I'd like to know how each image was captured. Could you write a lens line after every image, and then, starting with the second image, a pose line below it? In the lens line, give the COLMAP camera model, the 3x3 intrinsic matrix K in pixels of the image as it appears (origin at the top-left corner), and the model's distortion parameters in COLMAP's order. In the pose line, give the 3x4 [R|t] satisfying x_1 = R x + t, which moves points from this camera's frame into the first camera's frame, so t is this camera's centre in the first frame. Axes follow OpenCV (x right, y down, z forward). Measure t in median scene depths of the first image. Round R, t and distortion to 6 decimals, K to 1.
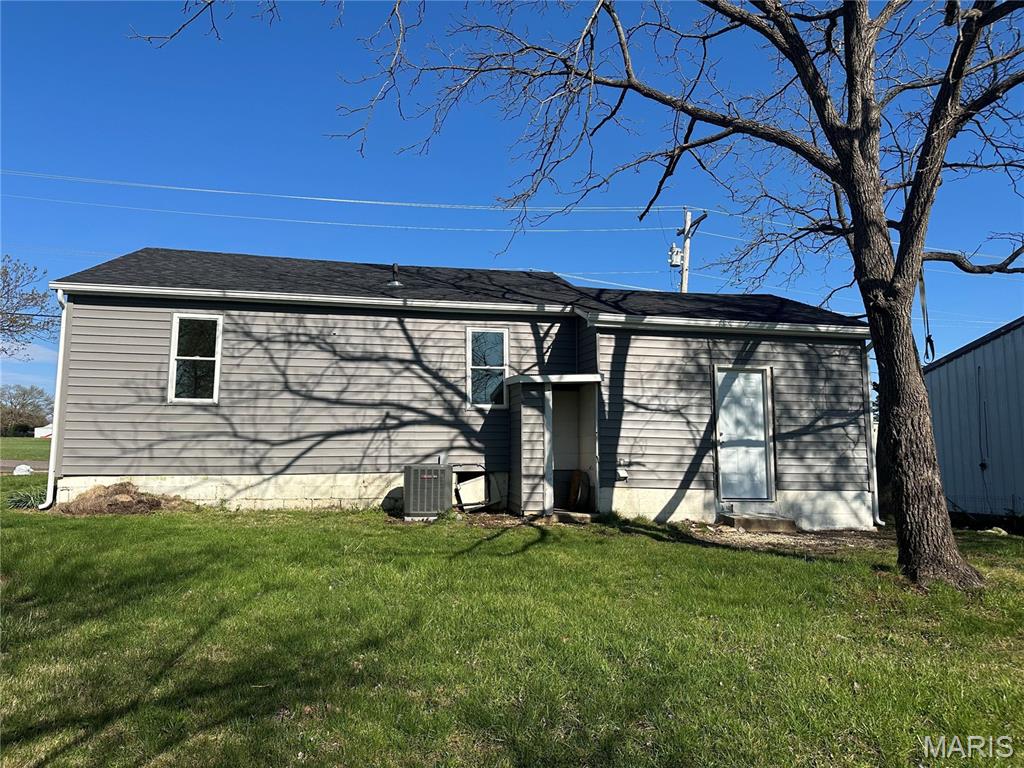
lens RADIAL K [[768.1, 0, 512.0], [0, 768.1, 384.0], [0, 0, 1]] dist [0.005508, -0.006813]
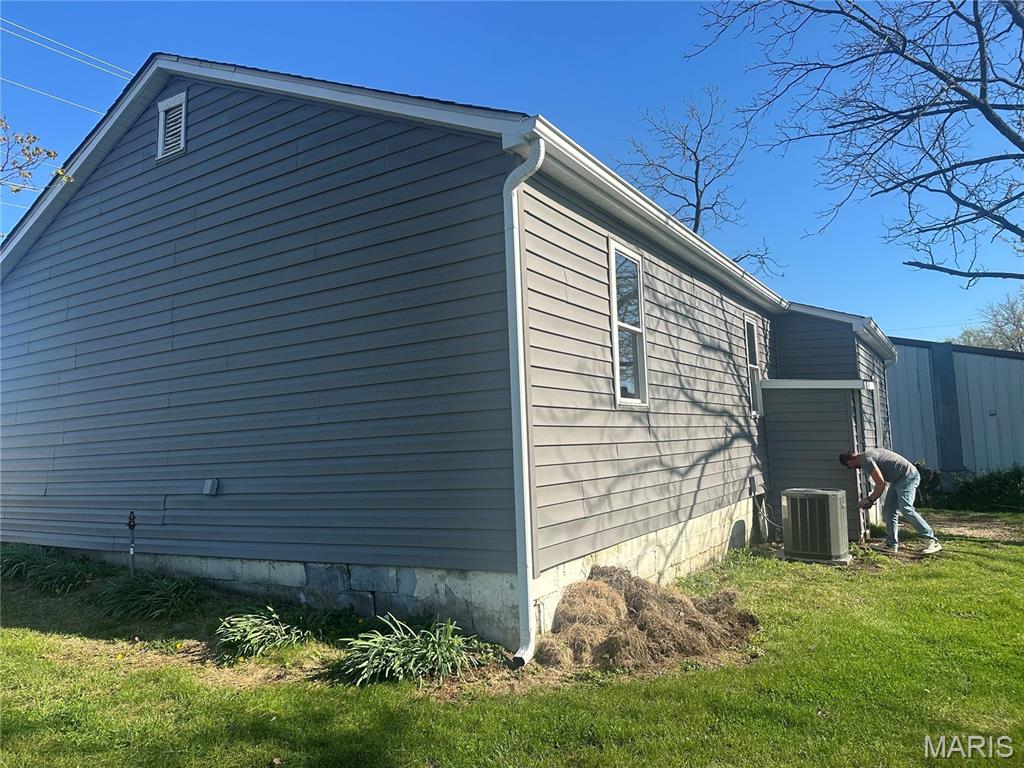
lens RADIAL K [[768.1, 0, 512.0], [0, 768.1, 384.0], [0, 0, 1]] dist [0.005508, -0.006813]
pose [[0.675316, 0.034008, 0.736744, -0.846617], [-0.049755, 0.998761, -0.000496, 0.011842], [-0.735848, -0.036322, 0.676172, 0.658749]]
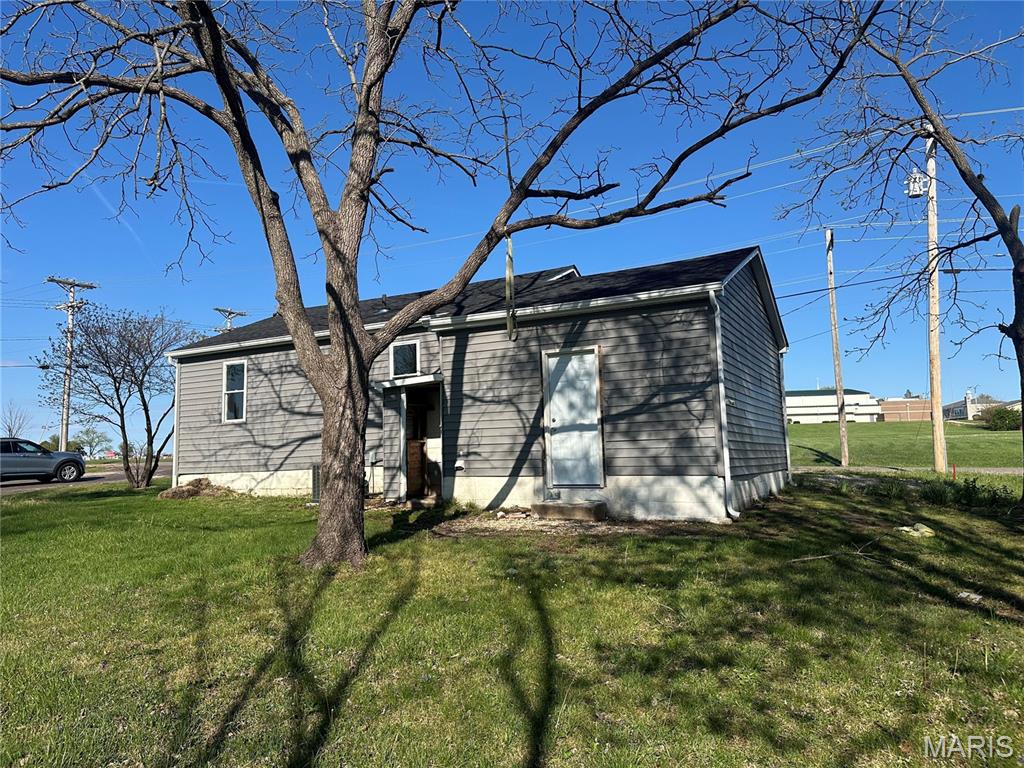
lens RADIAL K [[768.1, 0, 512.0], [0, 768.1, 384.0], [0, 0, 1]] dist [0.005508, -0.006813]
pose [[0.768140, -0.091889, -0.633654, 0.870270], [0.103671, 0.994439, -0.018533, 0.032108], [0.631833, -0.051456, 0.773395, 0.206428]]
